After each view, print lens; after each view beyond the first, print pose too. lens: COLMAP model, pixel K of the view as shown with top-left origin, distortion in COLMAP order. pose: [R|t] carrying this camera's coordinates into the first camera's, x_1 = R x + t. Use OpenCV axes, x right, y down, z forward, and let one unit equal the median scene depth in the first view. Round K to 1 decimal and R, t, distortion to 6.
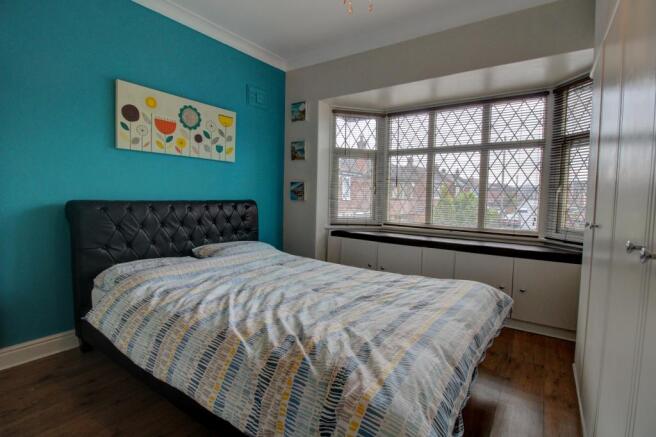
lens RADIAL K [[307.0, 0, 333.0], [0, 307.0, 214.4], [0, 0, 1]] dist [-0.010062, -0.008610]
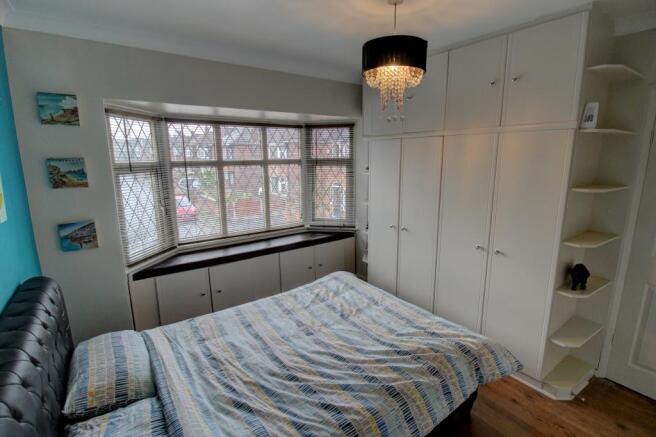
lens RADIAL K [[307.0, 0, 331.6], [0, 307.0, 216.3], [0, 0, 1]] dist [-0.010062, -0.008610]
pose [[0.342813, -0.206995, 0.916315, -0.549651], [0.071798, 0.978342, 0.194146, -0.217919], [-0.936656, -0.000766, 0.350250, 0.307628]]
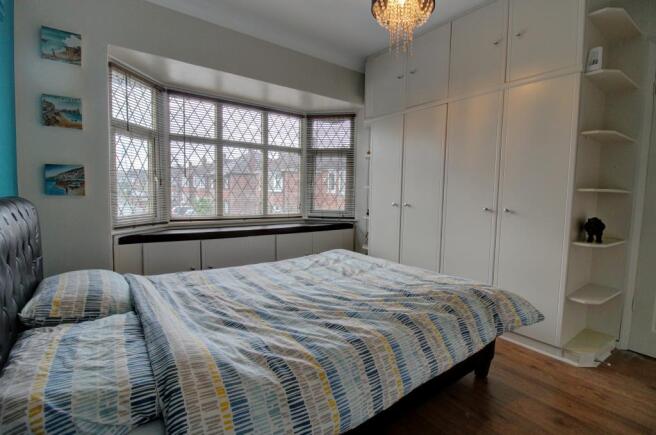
lens RADIAL K [[307.0, 0, 332.7], [0, 307.0, 217.8], [0, 0, 1]] dist [-0.010062, -0.008610]
pose [[0.323851, -0.092326, 0.941593, -0.553630], [0.043376, 0.995630, 0.082706, -0.030662], [-0.945113, 0.014058, 0.326440, 0.340147]]
